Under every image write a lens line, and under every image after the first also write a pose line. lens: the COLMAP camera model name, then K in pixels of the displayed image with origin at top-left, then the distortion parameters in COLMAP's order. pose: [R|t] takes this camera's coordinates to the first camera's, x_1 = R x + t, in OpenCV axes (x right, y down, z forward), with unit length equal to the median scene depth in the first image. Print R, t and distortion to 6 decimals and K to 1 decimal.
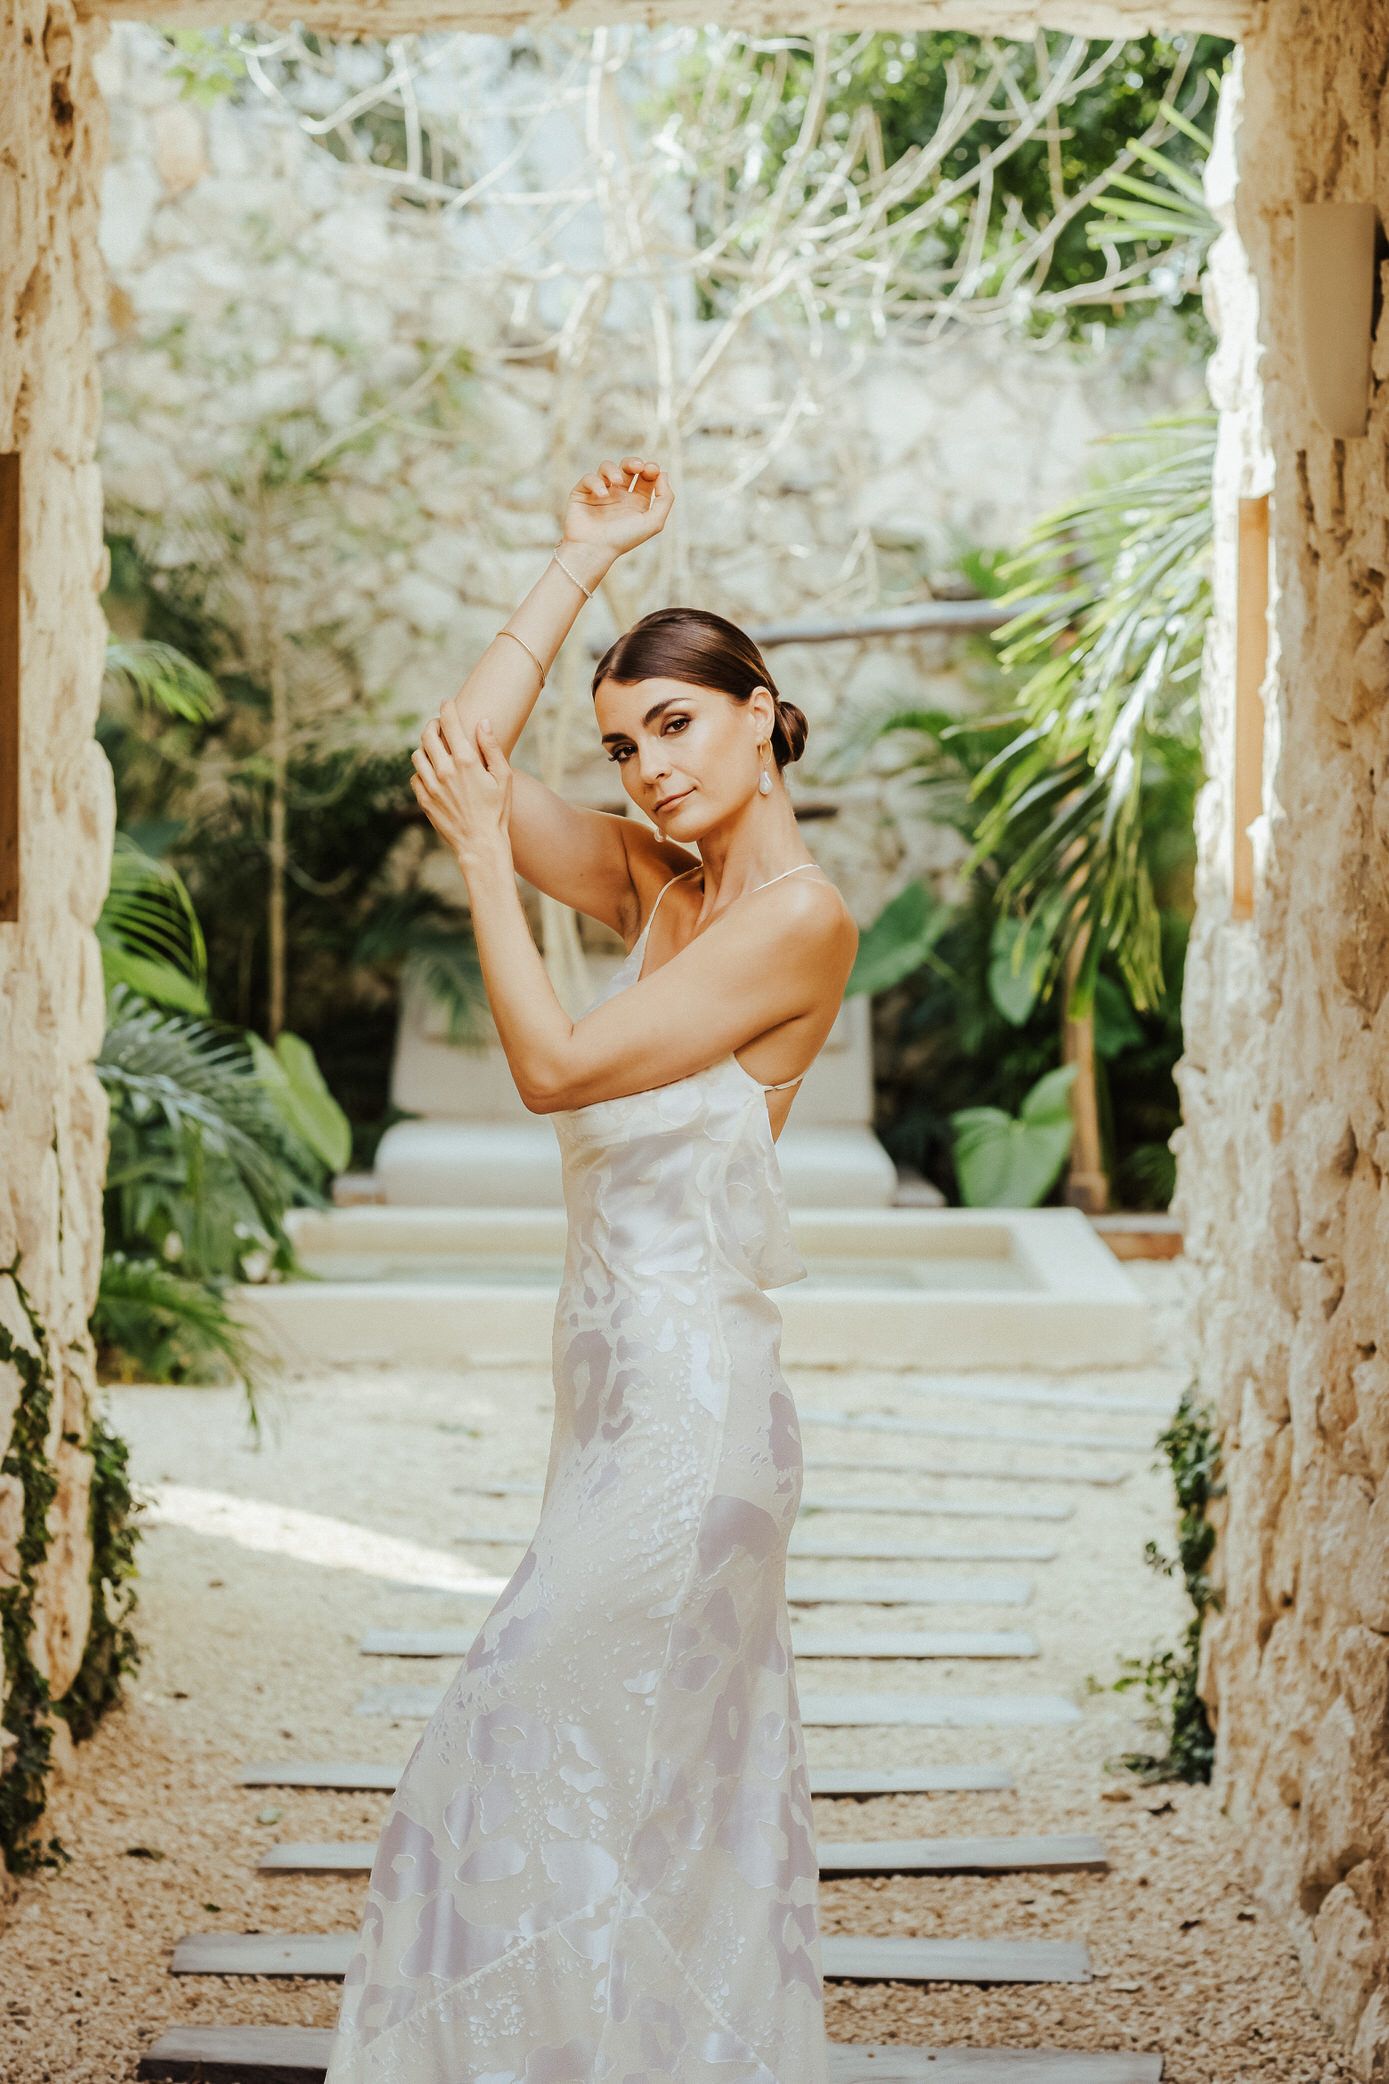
lens RADIAL K [[4891.9, 0, 694.5], [0, 4891.9, 1042.0], [0, 0, 1]] dist [0.171758, -2.487841]
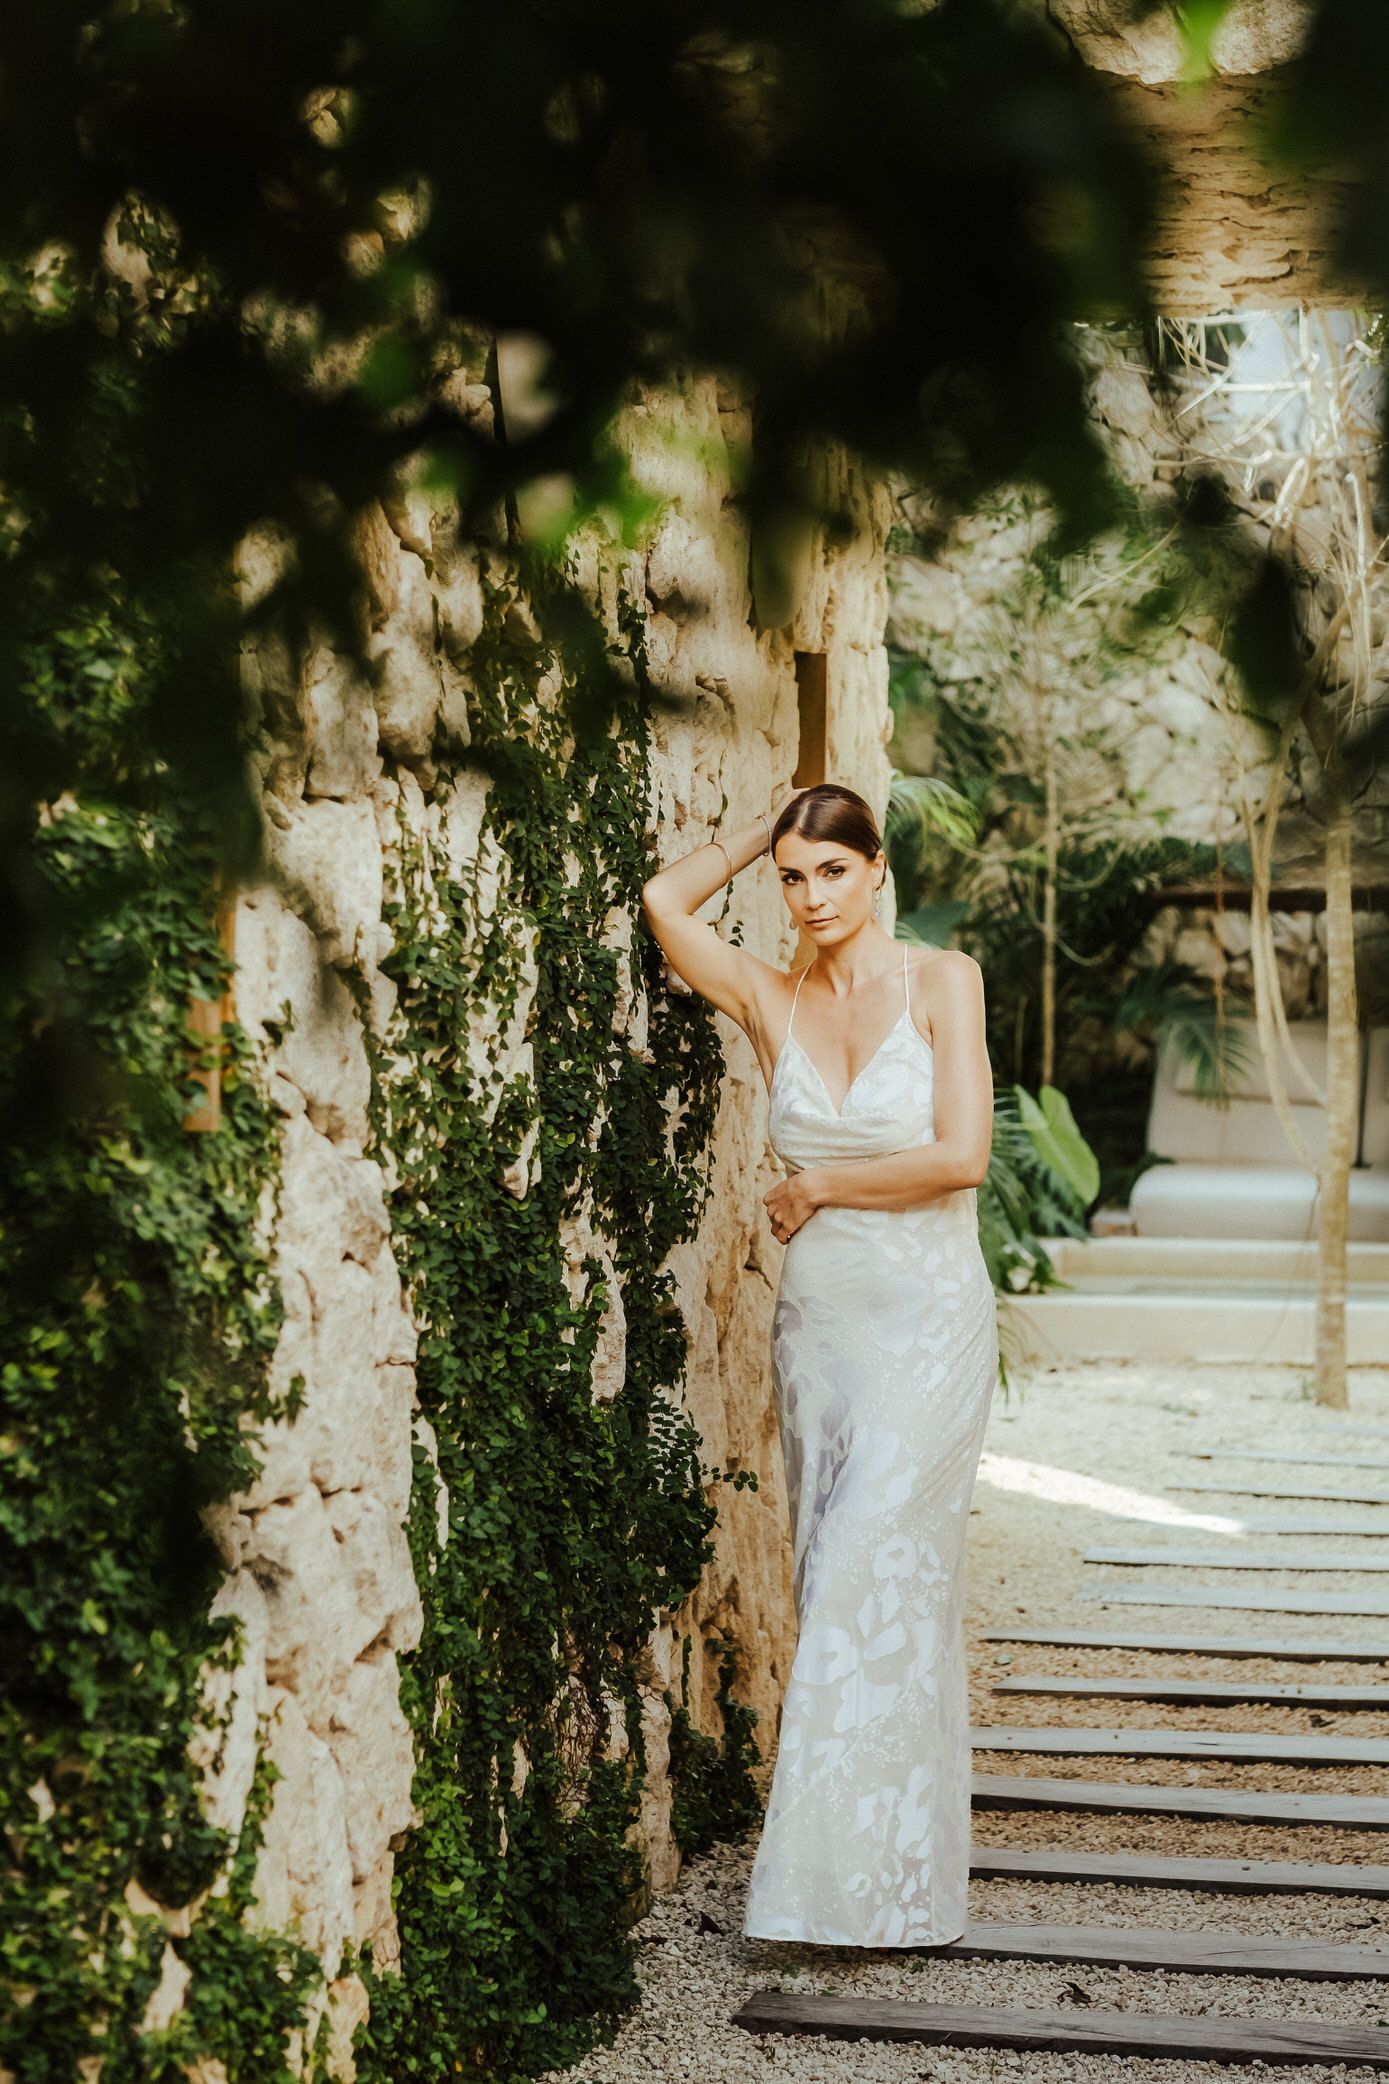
lens RADIAL K [[4891.9, 0, 694.5], [0, 4891.9, 1042.0], [0, 0, 1]] dist [0.171758, -2.487841]
pose [[0.986518, 0.005584, -0.163560, 0.021384], [-0.007773, 0.999889, -0.012748, 0.002982], [0.163471, 0.013848, 0.986451, -0.150036]]
